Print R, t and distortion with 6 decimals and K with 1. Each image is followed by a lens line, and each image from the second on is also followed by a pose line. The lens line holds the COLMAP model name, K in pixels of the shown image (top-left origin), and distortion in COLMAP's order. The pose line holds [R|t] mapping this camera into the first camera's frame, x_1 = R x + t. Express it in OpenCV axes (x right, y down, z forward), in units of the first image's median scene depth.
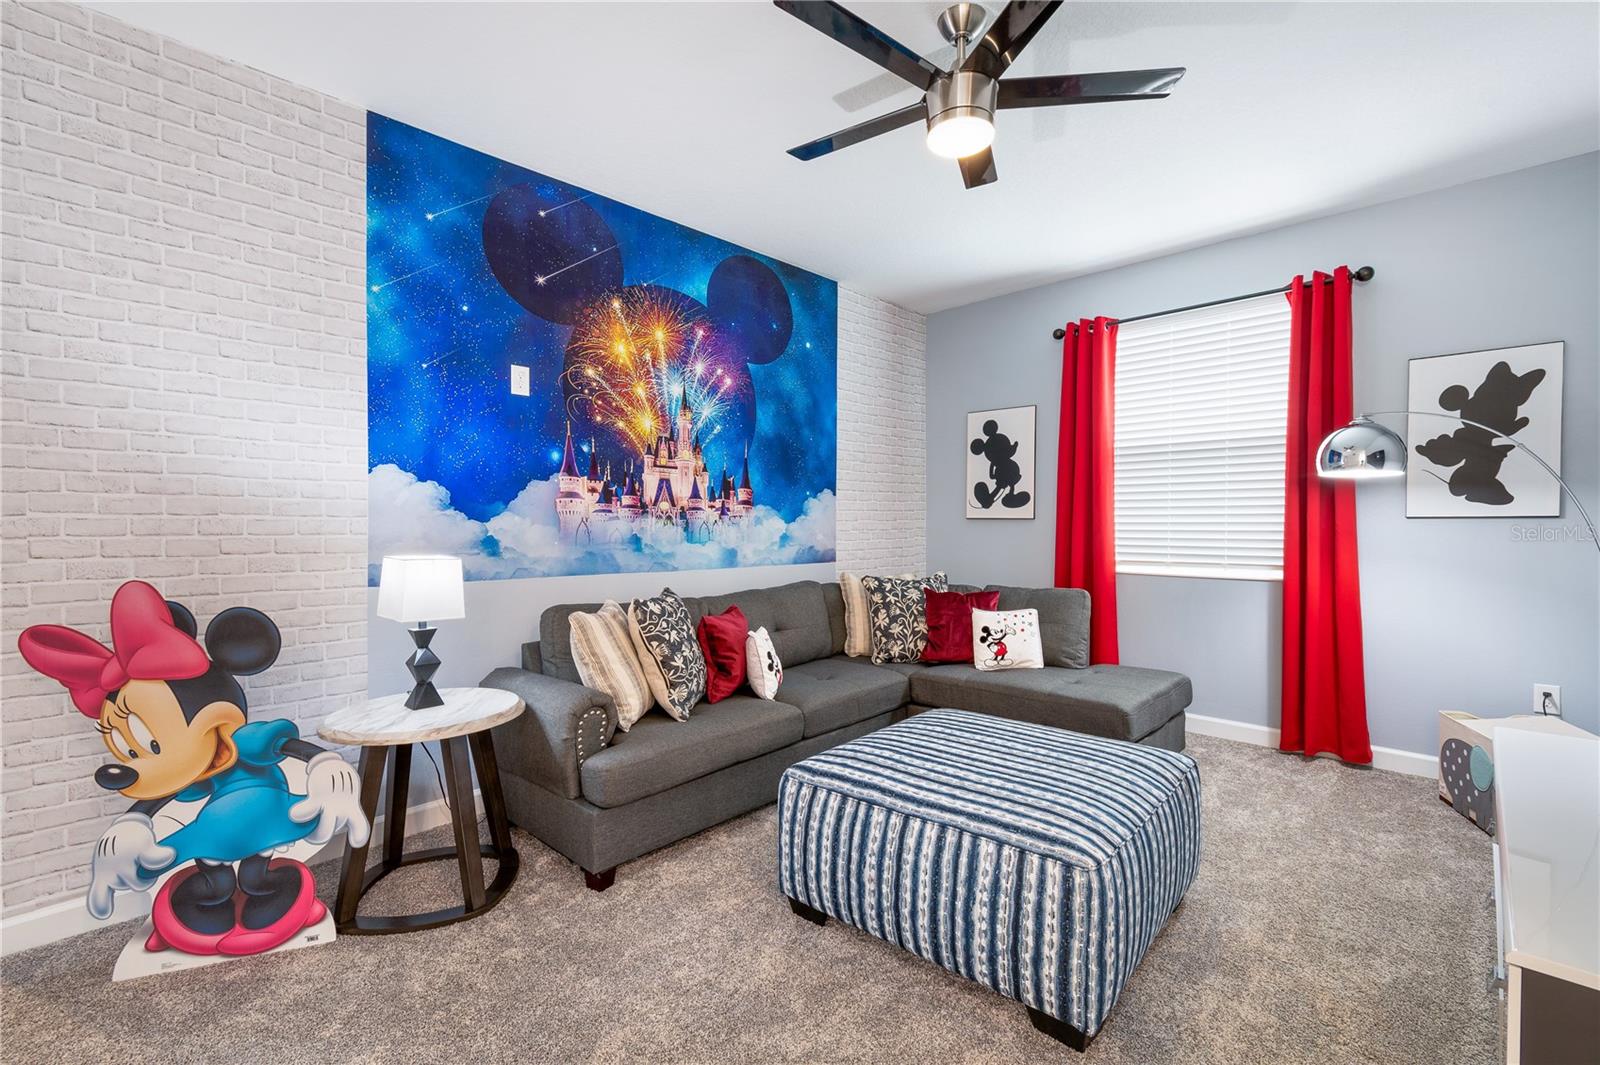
lens RADIAL K [[710.4, 0, 792.3], [0, 710.4, 534.4], [0, 0, 1]] dist [0.001299, -0.000898]
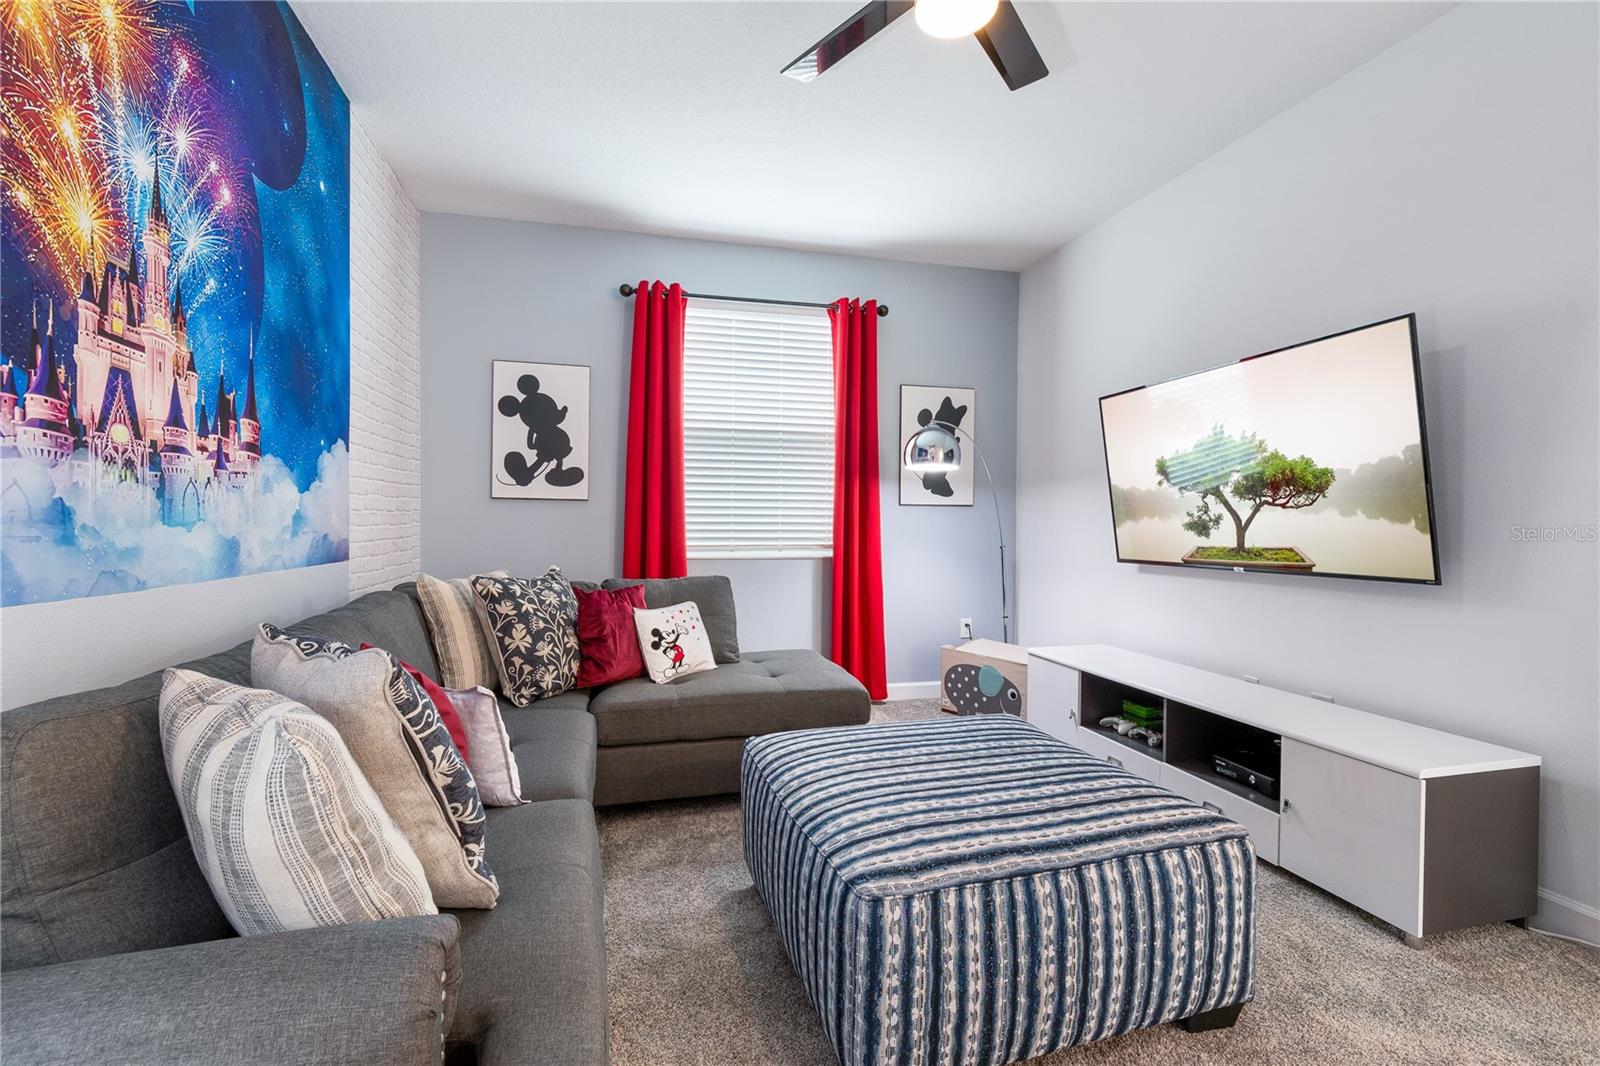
lens RADIAL K [[710.4, 0, 802.2], [0, 710.4, 530.8], [0, 0, 1]] dist [0.001299, -0.000898]
pose [[0.519006, -0.006284, 0.854747, -0.328041], [0.006696, 0.999972, 0.003286, 0.017504], [-0.854744, 0.004018, 0.519034, 0.443778]]
